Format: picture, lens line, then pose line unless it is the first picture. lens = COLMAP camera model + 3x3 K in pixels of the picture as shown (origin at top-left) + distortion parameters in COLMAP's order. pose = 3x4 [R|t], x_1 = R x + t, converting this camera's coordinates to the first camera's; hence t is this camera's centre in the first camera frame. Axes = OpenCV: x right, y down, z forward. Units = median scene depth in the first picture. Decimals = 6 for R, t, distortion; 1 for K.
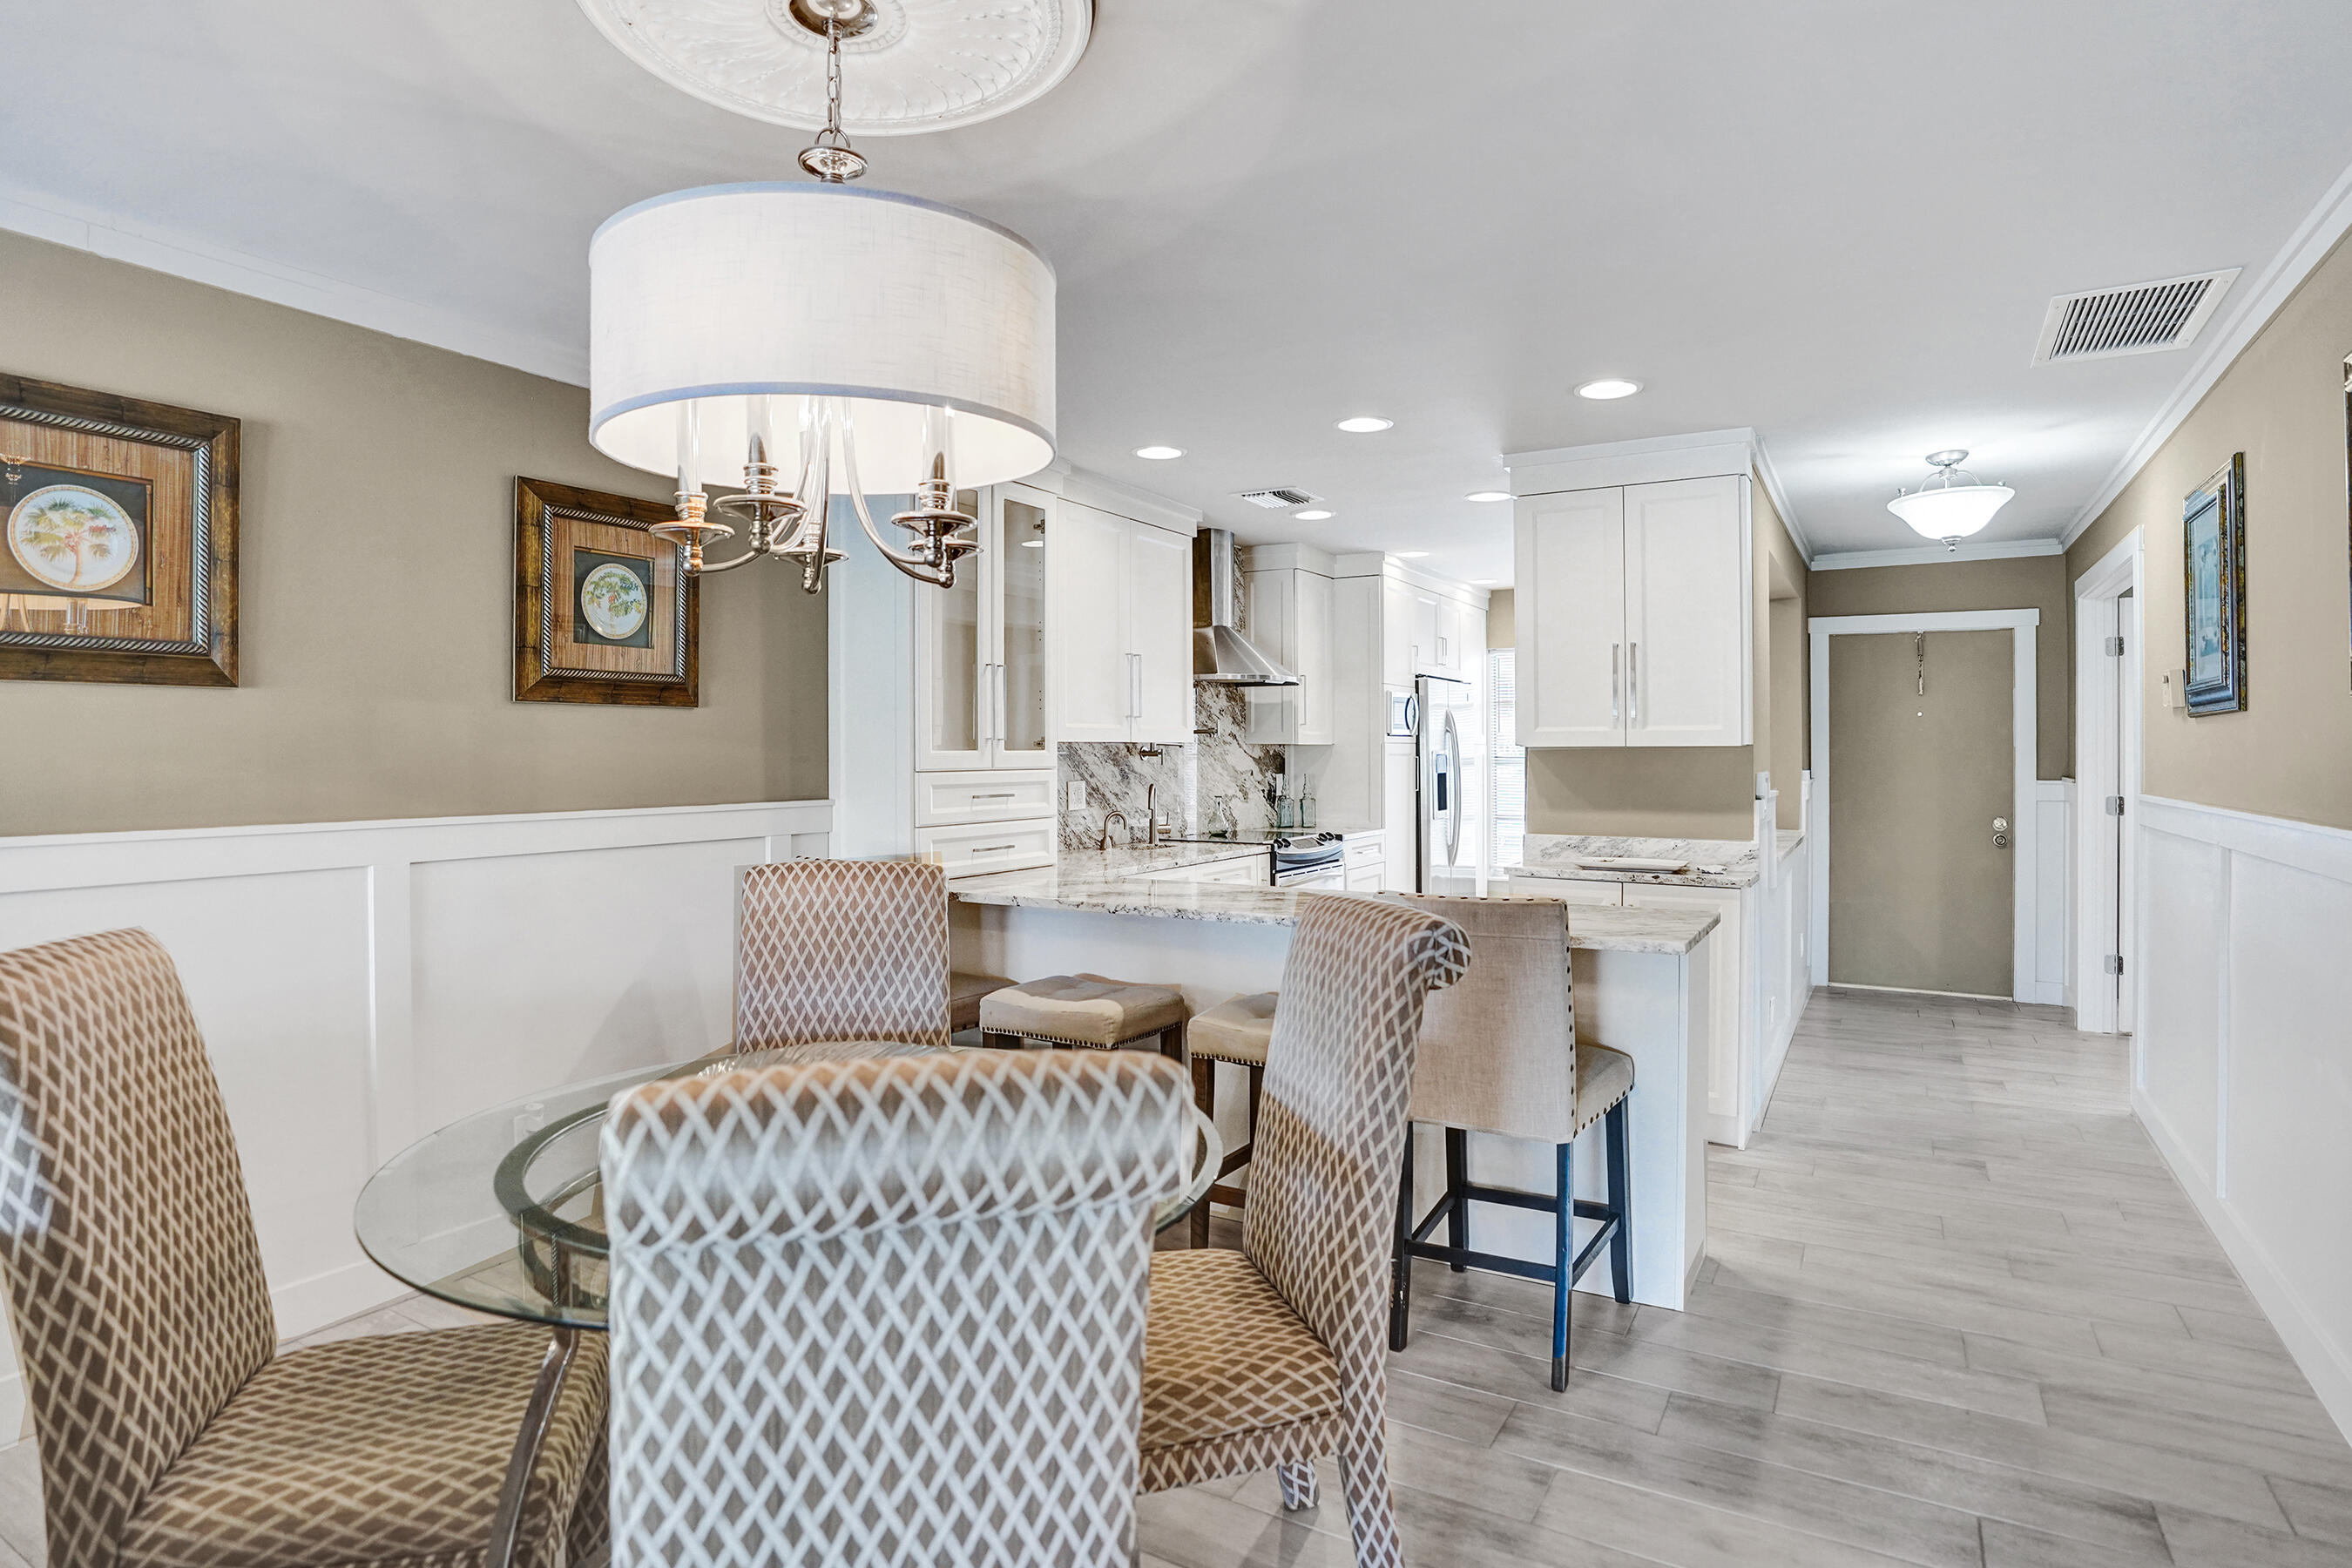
lens RADIAL K [[1245.1, 0, 1140.6], [0, 1245.1, 751.7], [0, 0, 1]] dist [-0.079350, 0.023080]
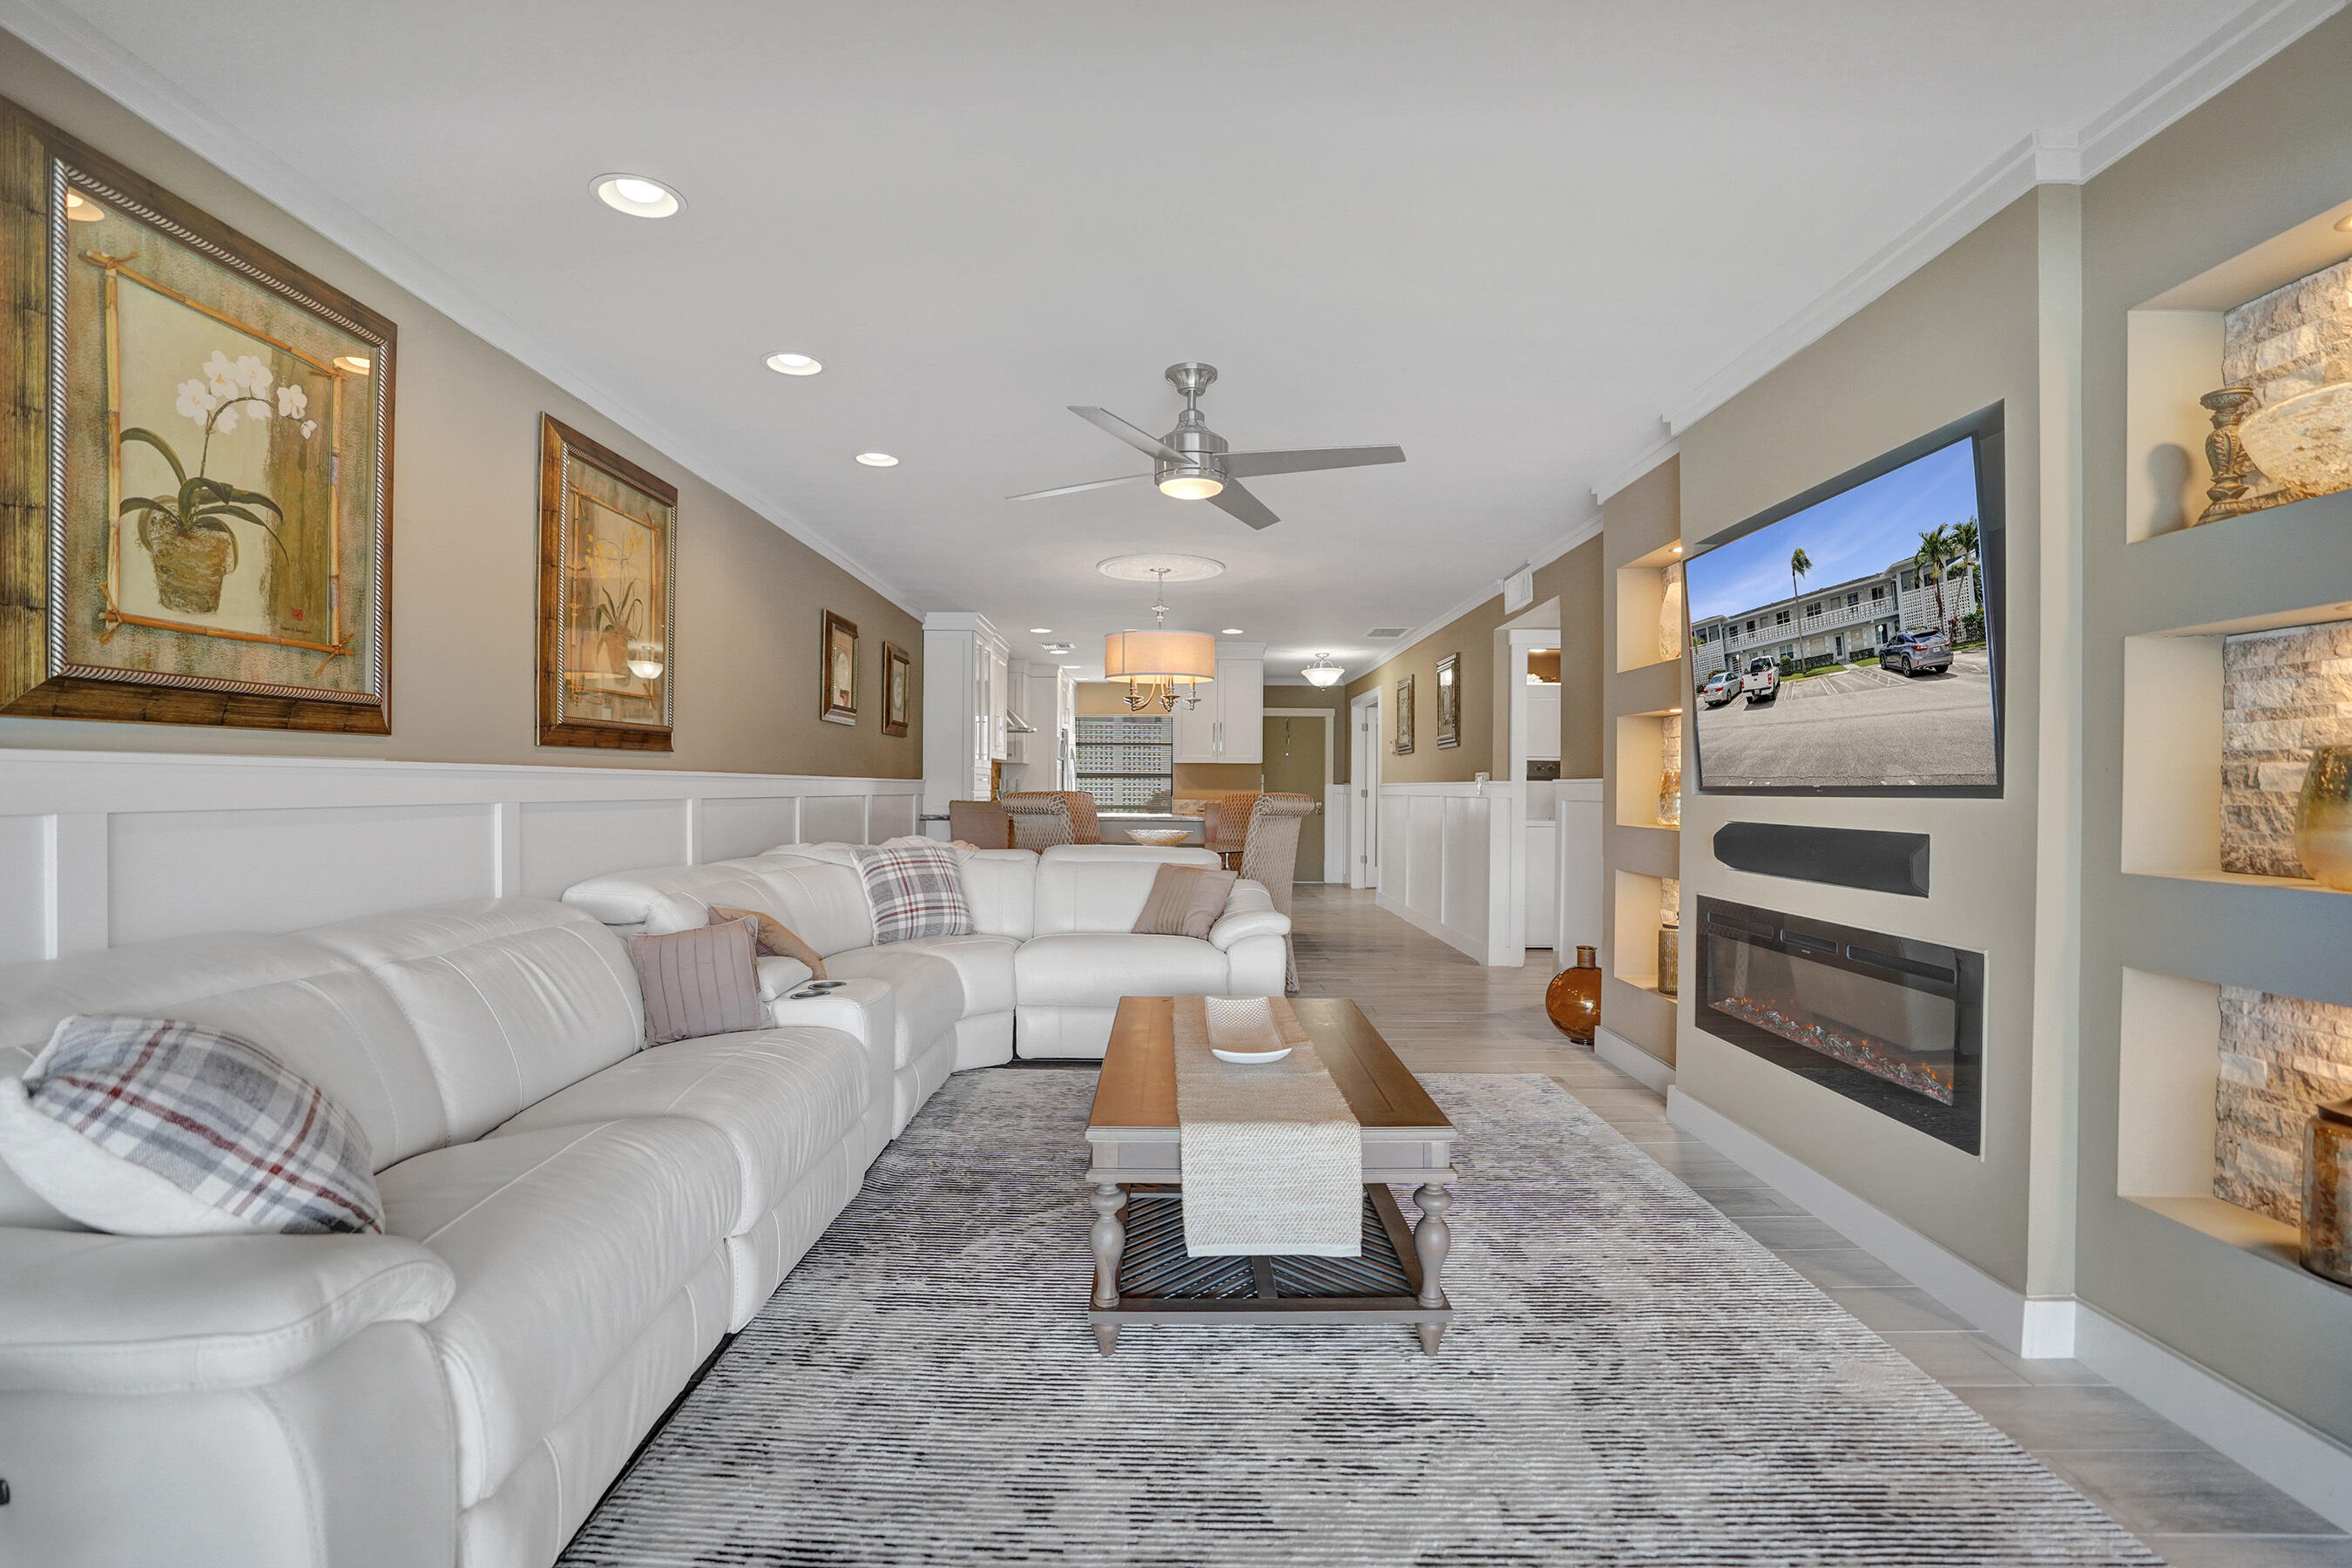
lens RADIAL K [[1108.4, 0, 1169.5], [0, 1108.4, 803.4], [0, 0, 1]] dist [-0.081105, 0.033850]
pose [[0.851402, -0.000965, 0.524512, -0.907113], [-0.006481, 0.999903, 0.012360, 0.052362], [-0.524473, -0.013923, 0.851313, -0.912278]]
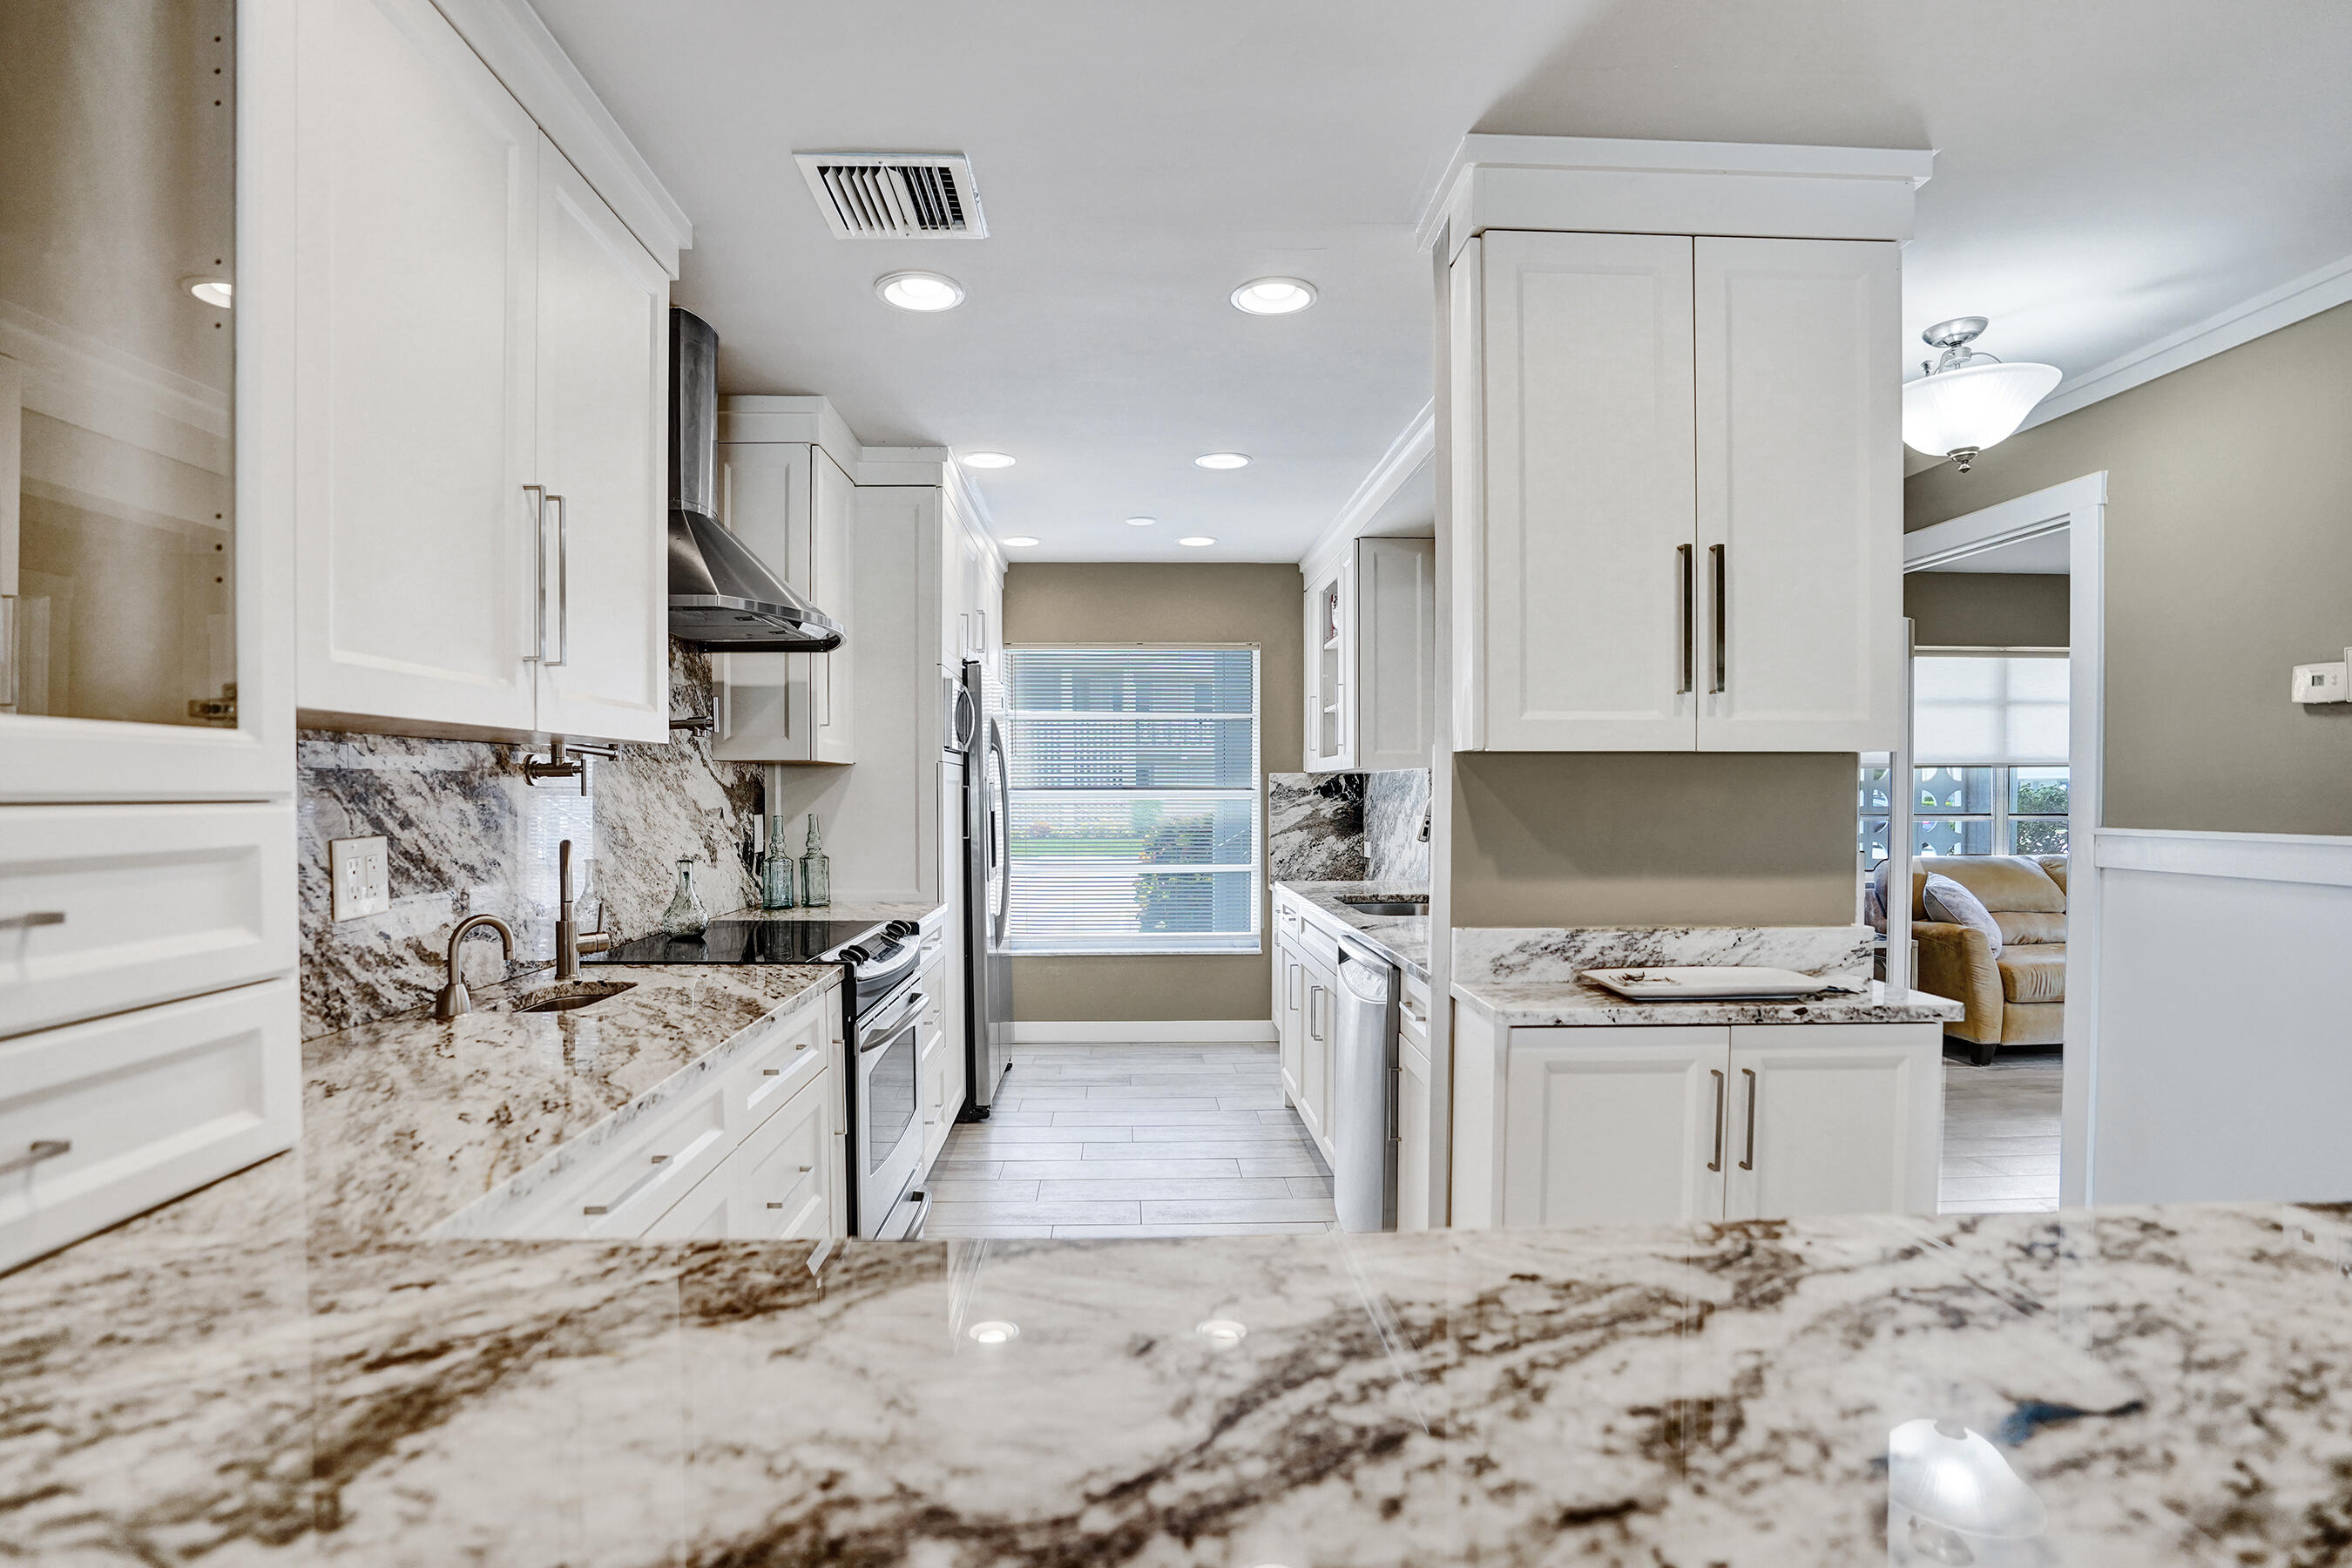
lens RADIAL K [[1156.3, 0, 1151.9], [0, 1156.3, 794.5], [0, 0, 1]] dist [-0.078157, 0.040182]
pose [[0.831637, -0.000599, 0.555319, -0.052012], [0.000442, 1.000000, 0.000416, 0.013738], [-0.555319, -0.000101, 0.831637, 0.751031]]
